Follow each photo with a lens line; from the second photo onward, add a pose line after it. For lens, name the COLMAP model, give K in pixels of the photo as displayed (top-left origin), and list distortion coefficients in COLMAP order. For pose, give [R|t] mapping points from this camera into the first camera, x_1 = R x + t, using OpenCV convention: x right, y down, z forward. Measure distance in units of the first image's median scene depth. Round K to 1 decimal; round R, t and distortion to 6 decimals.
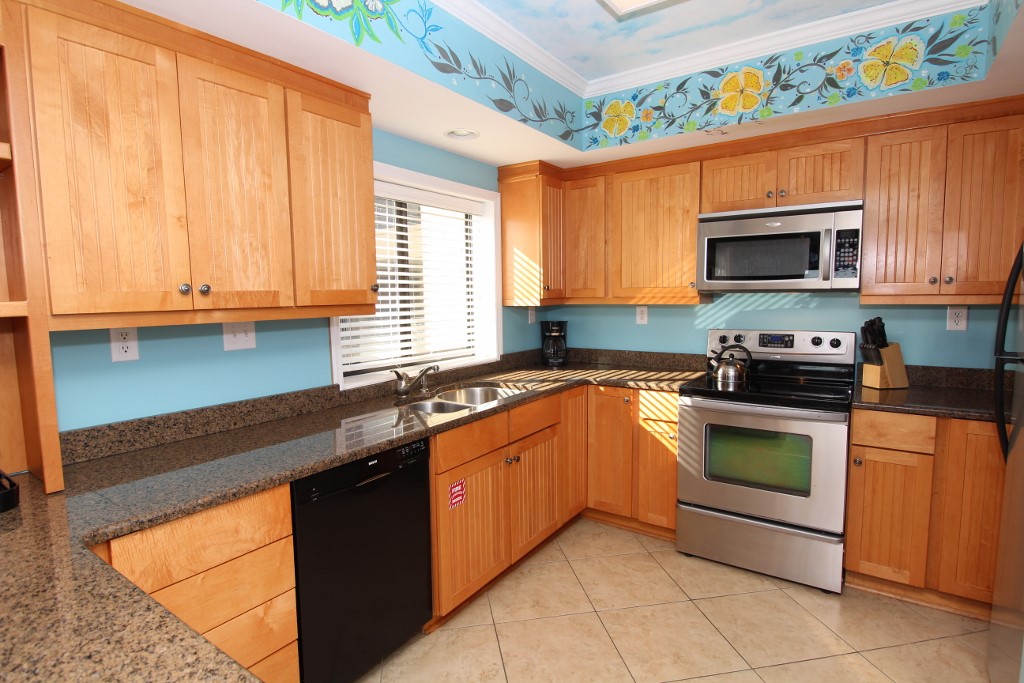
lens RADIAL K [[525.1, 0, 512.1], [0, 525.1, 343.5], [0, 0, 1]] dist [-0.005698, -0.001415]
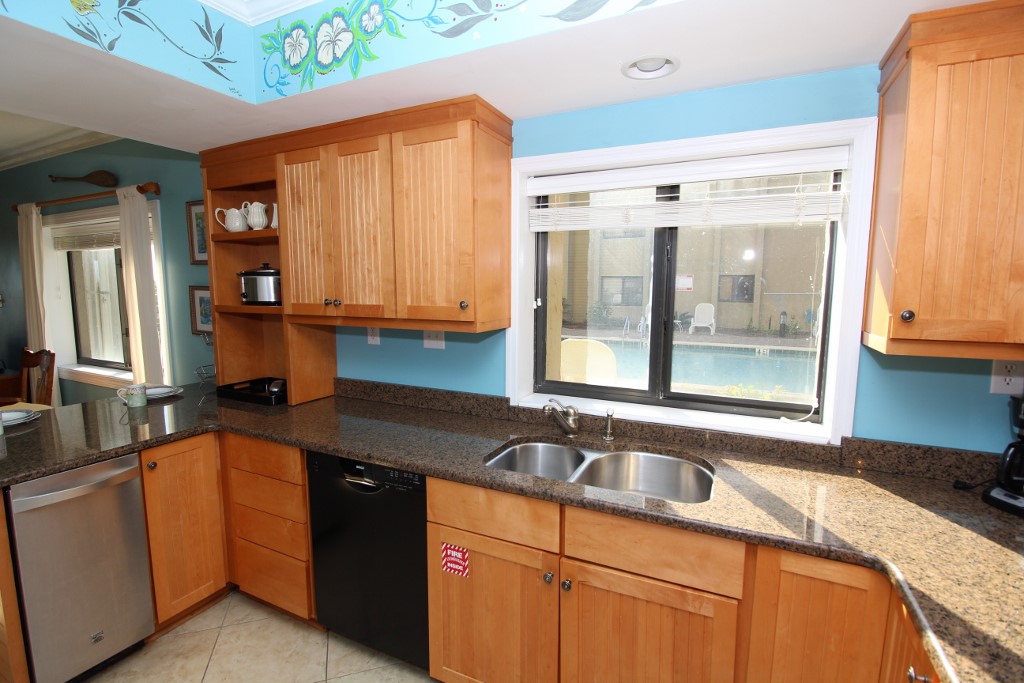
lens RADIAL K [[477.2, 0, 509.5], [0, 477.2, 342.4], [0, 0, 1]] dist [-0.000539, -0.012608]
pose [[0.150201, 0.131941, -0.979812, 0.491043], [-0.098830, 0.988095, 0.117906, -0.121298], [0.983703, 0.079125, 0.161453, 0.770936]]
